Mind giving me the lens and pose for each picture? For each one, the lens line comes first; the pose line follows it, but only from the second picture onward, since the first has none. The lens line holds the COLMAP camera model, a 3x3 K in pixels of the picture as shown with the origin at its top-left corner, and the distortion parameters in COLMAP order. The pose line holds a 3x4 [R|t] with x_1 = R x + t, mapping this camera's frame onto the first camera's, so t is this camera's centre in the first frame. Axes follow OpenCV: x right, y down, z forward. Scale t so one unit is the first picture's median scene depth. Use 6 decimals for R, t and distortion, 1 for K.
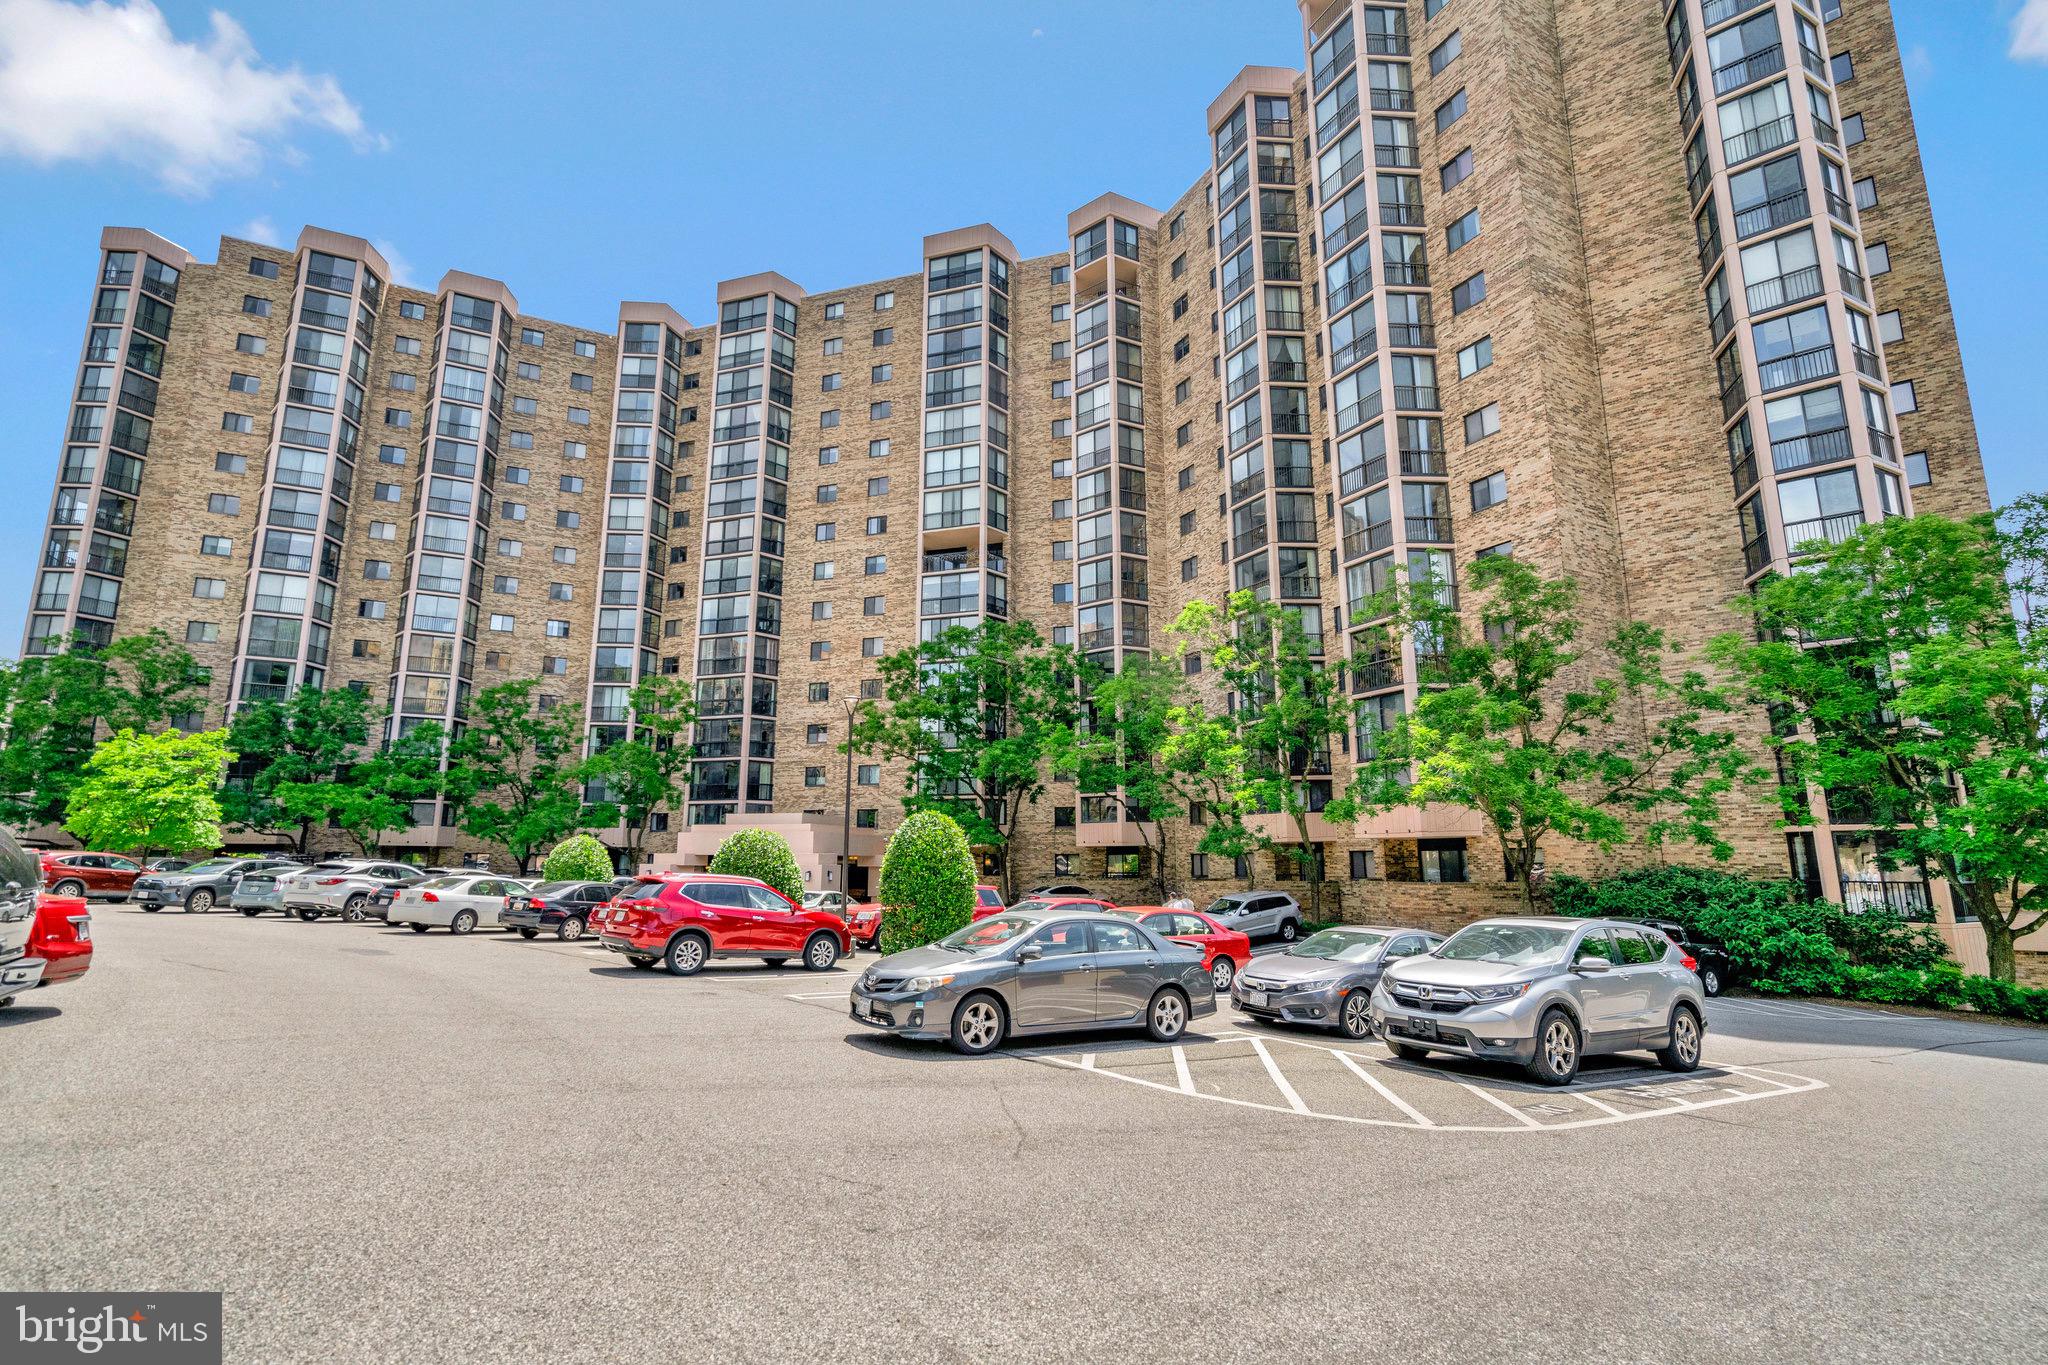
lens RADIAL K [[940.6, 0, 1005.9], [0, 940.6, 683.0], [0, 0, 1]] dist [0.002361, 0.000463]
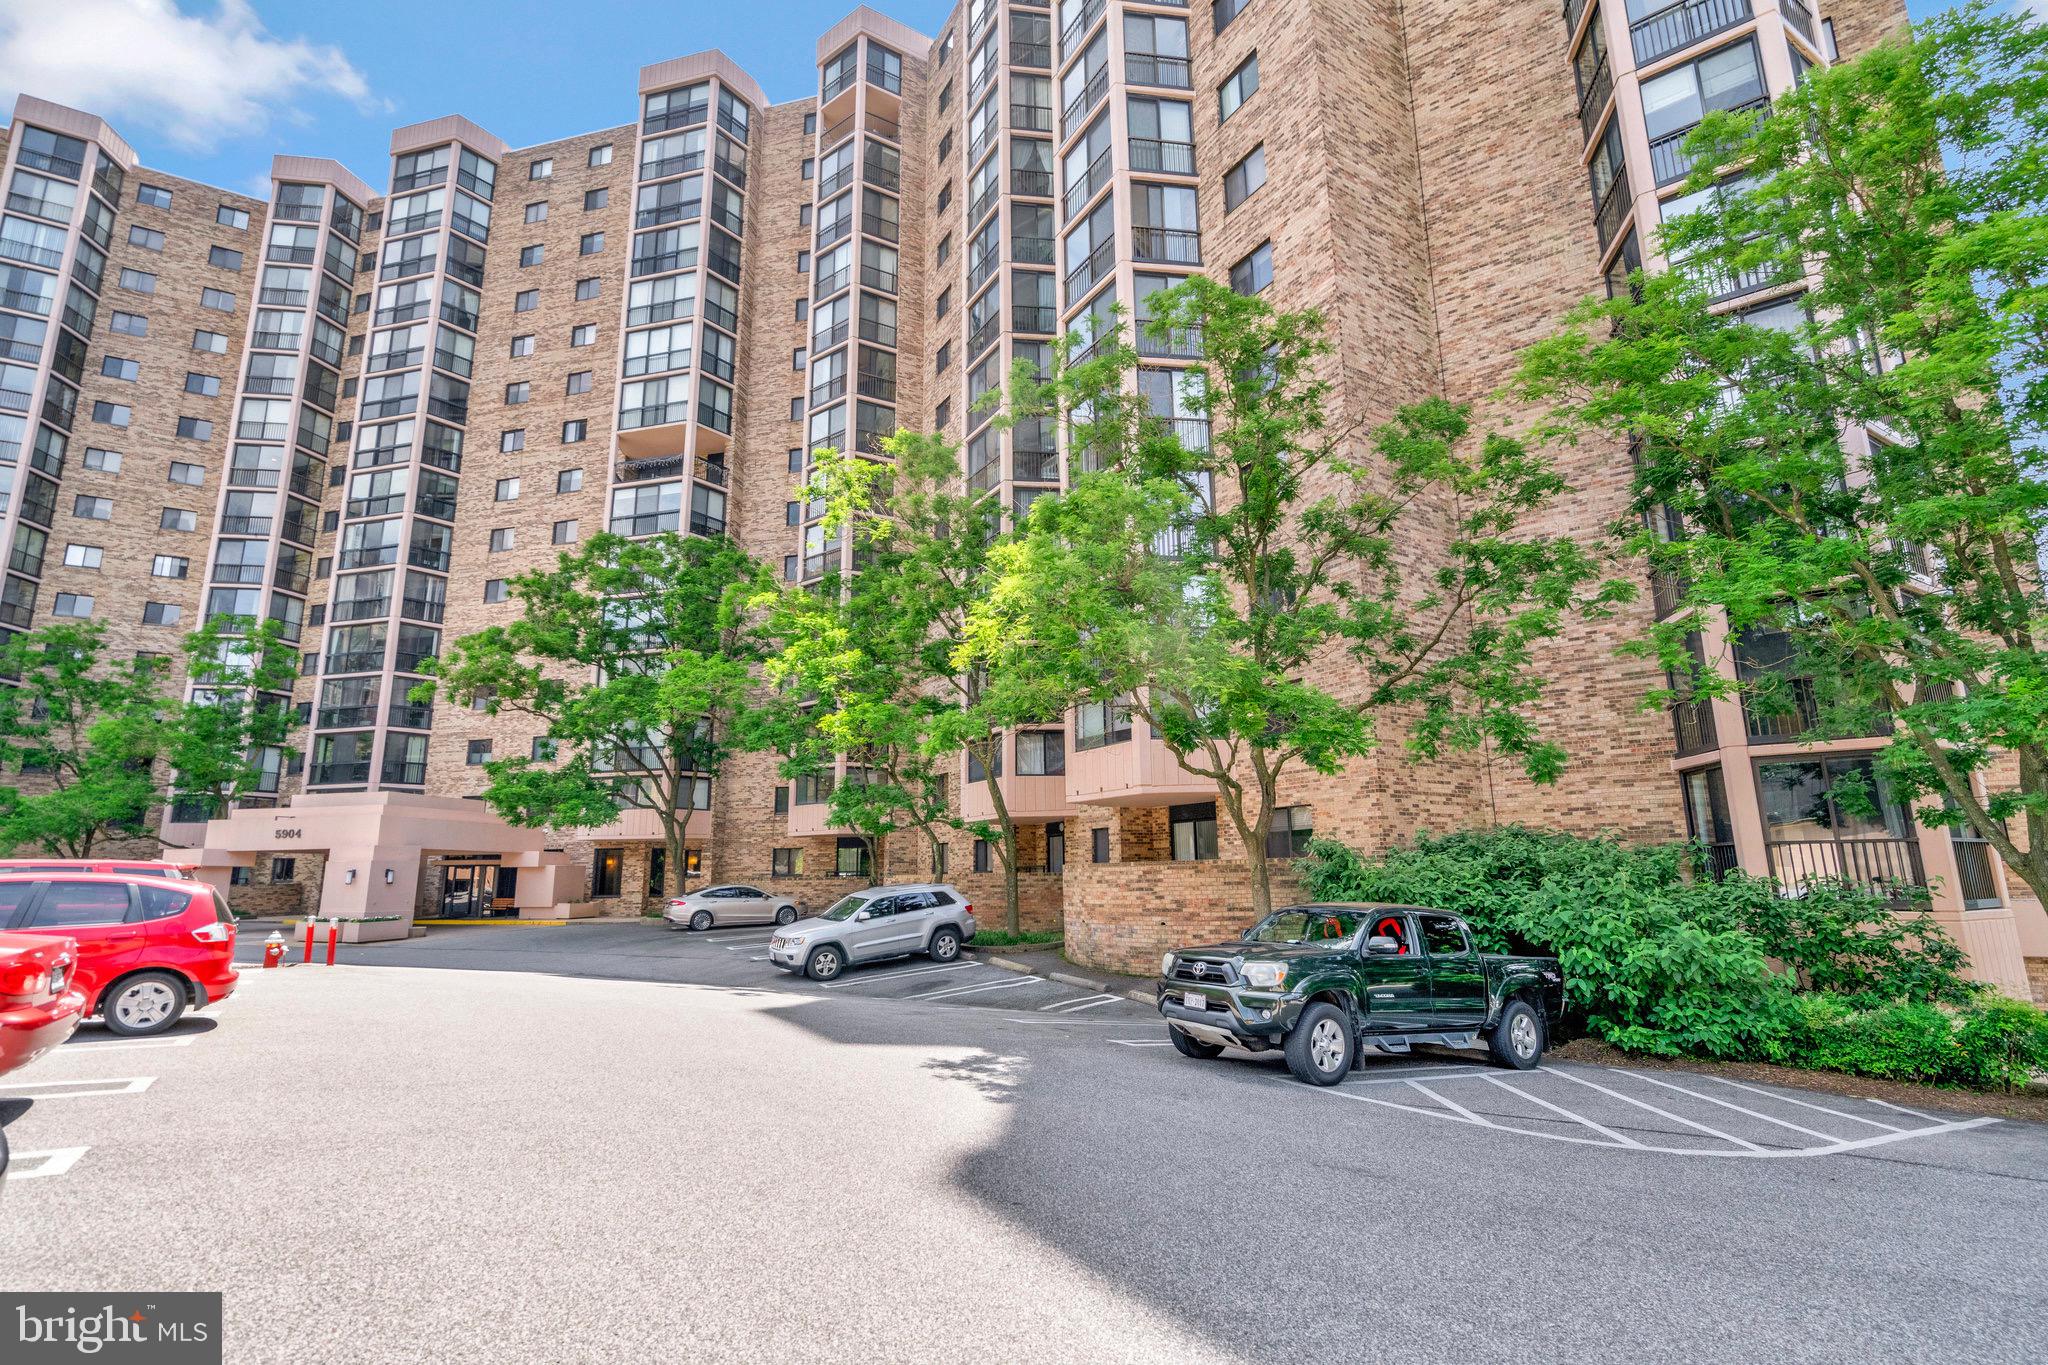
lens RADIAL K [[940.6, 0, 1009.7], [0, 940.6, 687.4], [0, 0, 1]] dist [0.002361, 0.000463]
pose [[0.997828, 0.002338, 0.065836, 0.180381], [-0.001361, 0.999888, -0.014882, 0.058577], [-0.065863, 0.014761, 0.997719, 0.212688]]
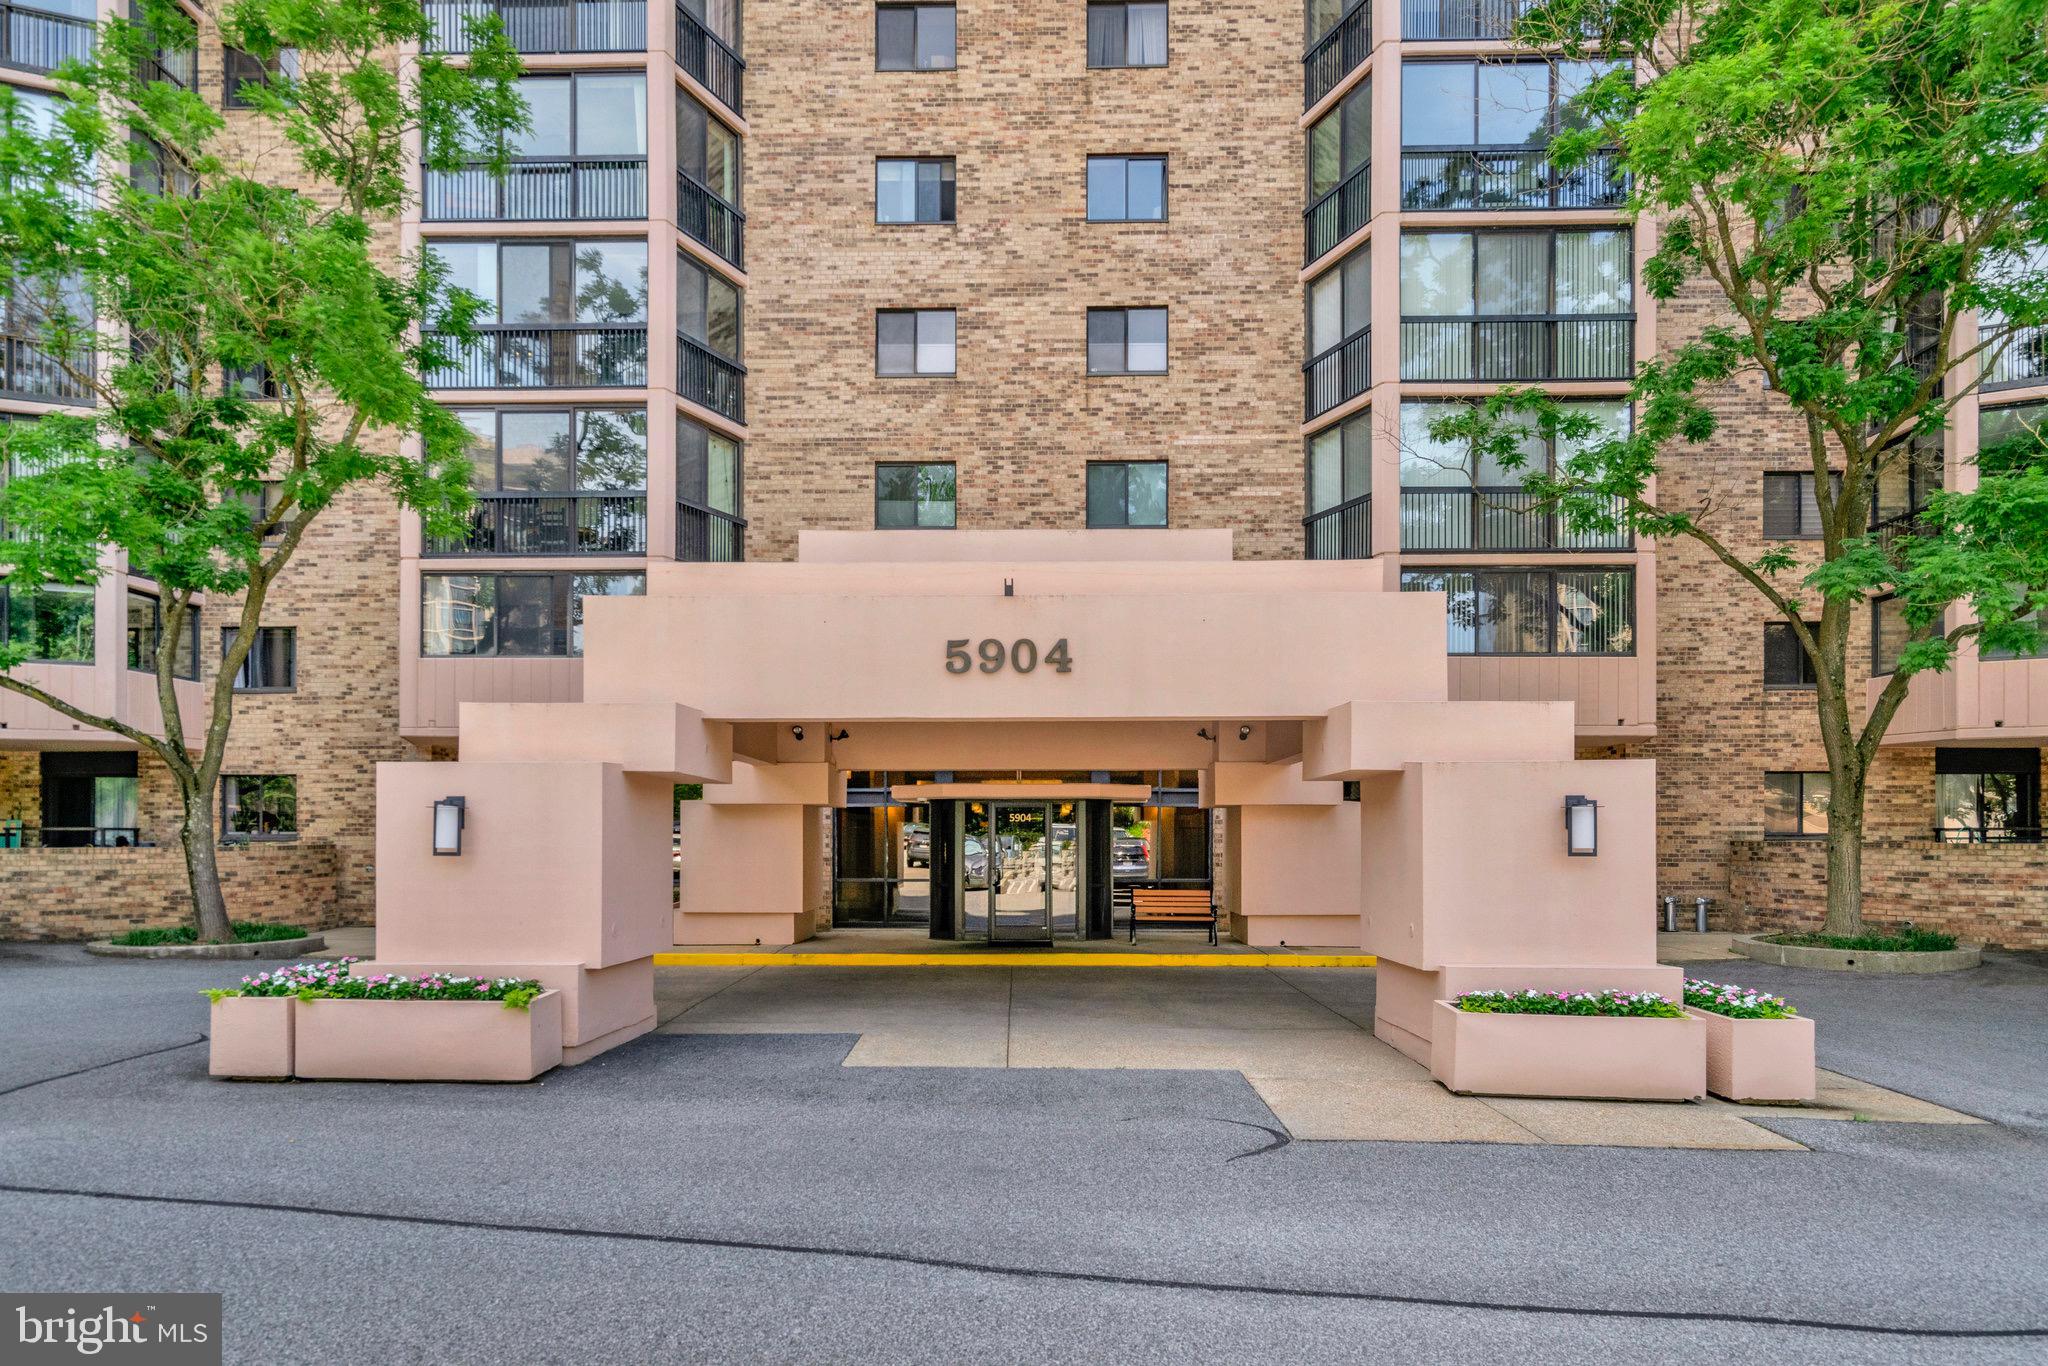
lens RADIAL K [[1228.6, 0, 981.1], [0, 1228.6, 827.0], [0, 0, 1]] dist [0.000599, 0.004544]
pose [[0.955049, 0.001577, 0.296443, -0.298297], [-0.053483, 0.984493, 0.167069, 0.136982], [-0.291583, -0.175414, 0.940324, 0.648997]]
